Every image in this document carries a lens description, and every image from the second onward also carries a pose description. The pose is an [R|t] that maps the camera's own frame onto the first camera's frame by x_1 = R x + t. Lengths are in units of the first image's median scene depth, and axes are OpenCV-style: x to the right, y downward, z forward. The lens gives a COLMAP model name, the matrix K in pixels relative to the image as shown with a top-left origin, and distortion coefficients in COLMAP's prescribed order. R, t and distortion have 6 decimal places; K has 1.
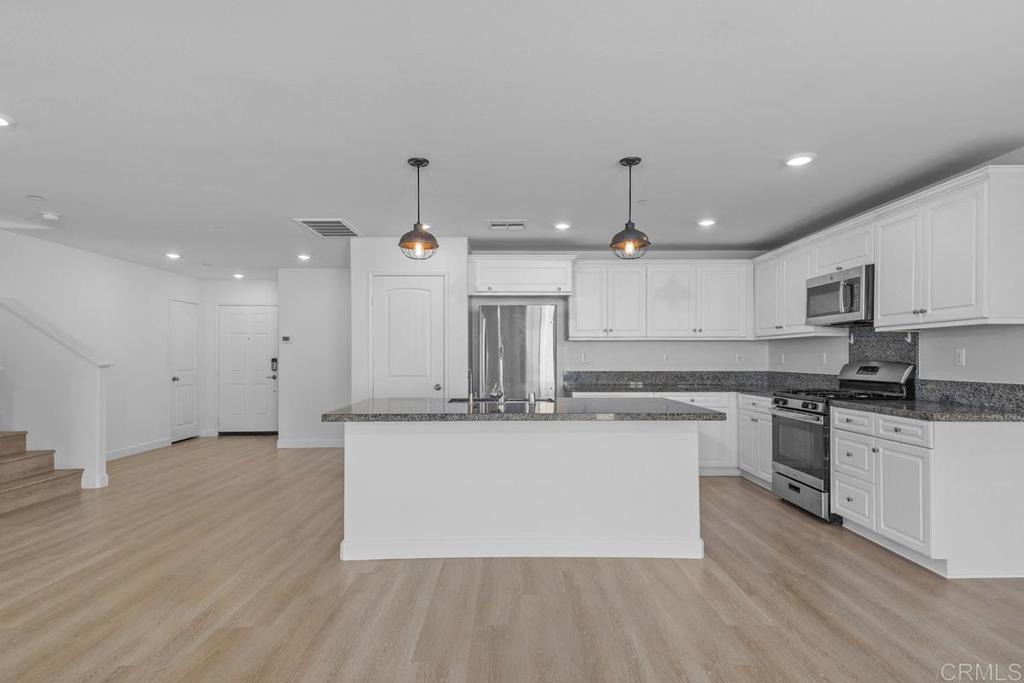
lens RADIAL K [[545.4, 0, 496.7], [0, 545.4, 356.0], [0, 0, 1]] dist [0.032044, -0.000251]
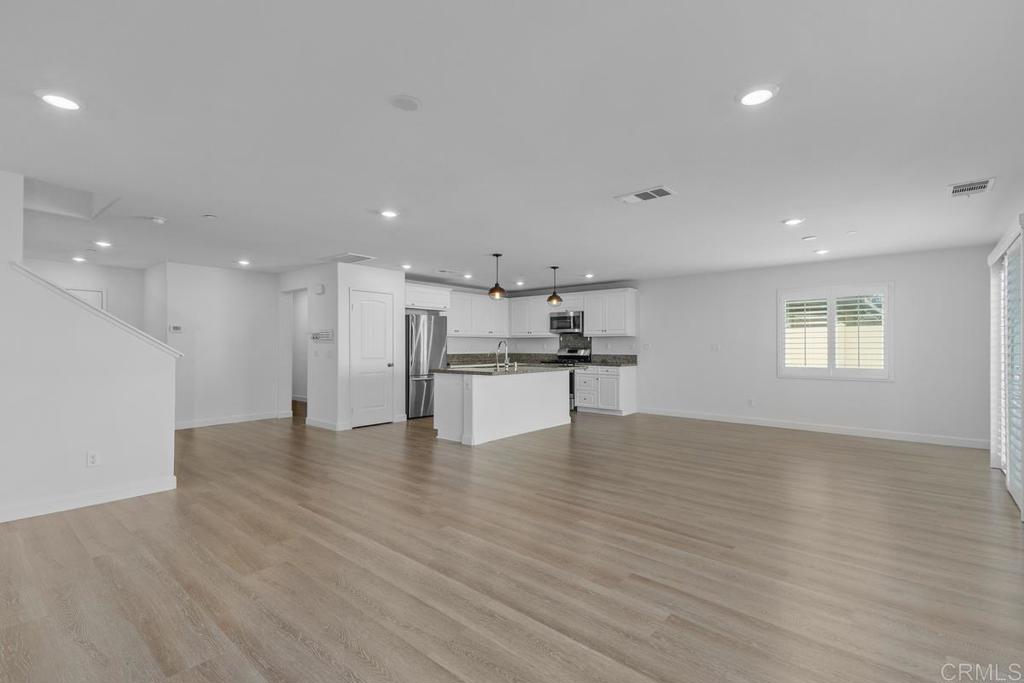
lens RADIAL K [[466.8, 0, 512.0], [0, 466.8, 341.5], [0, 0, 1]] dist [0.000636, 0.000091]
pose [[0.647176, 0.008472, 0.762294, -1.243557], [-0.003445, 0.999961, -0.008189, -0.000831], [-0.762333, 0.002674, 0.647180, -0.189621]]
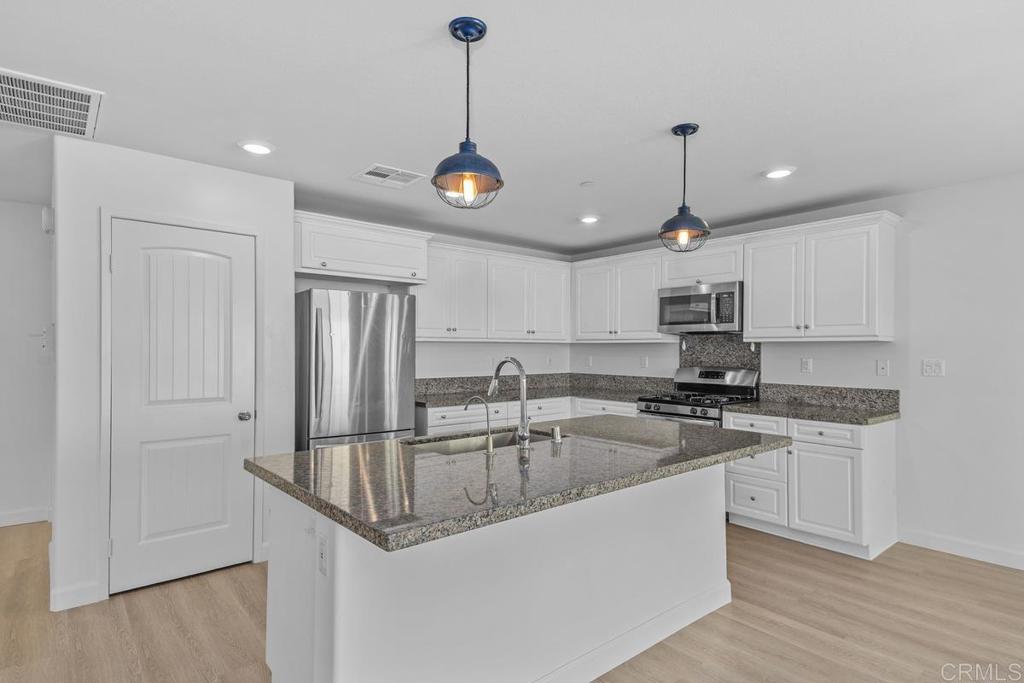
lens RADIAL K [[549.2, 0, 512.0], [0, 549.2, 341.5], [0, 0, 1]] dist [0.031170, -0.001307]
pose [[0.760434, 0.011602, 0.649311, -0.391067], [-0.006020, 0.999923, -0.010817, -0.029449], [-0.649387, 0.004317, 0.760446, 0.453140]]
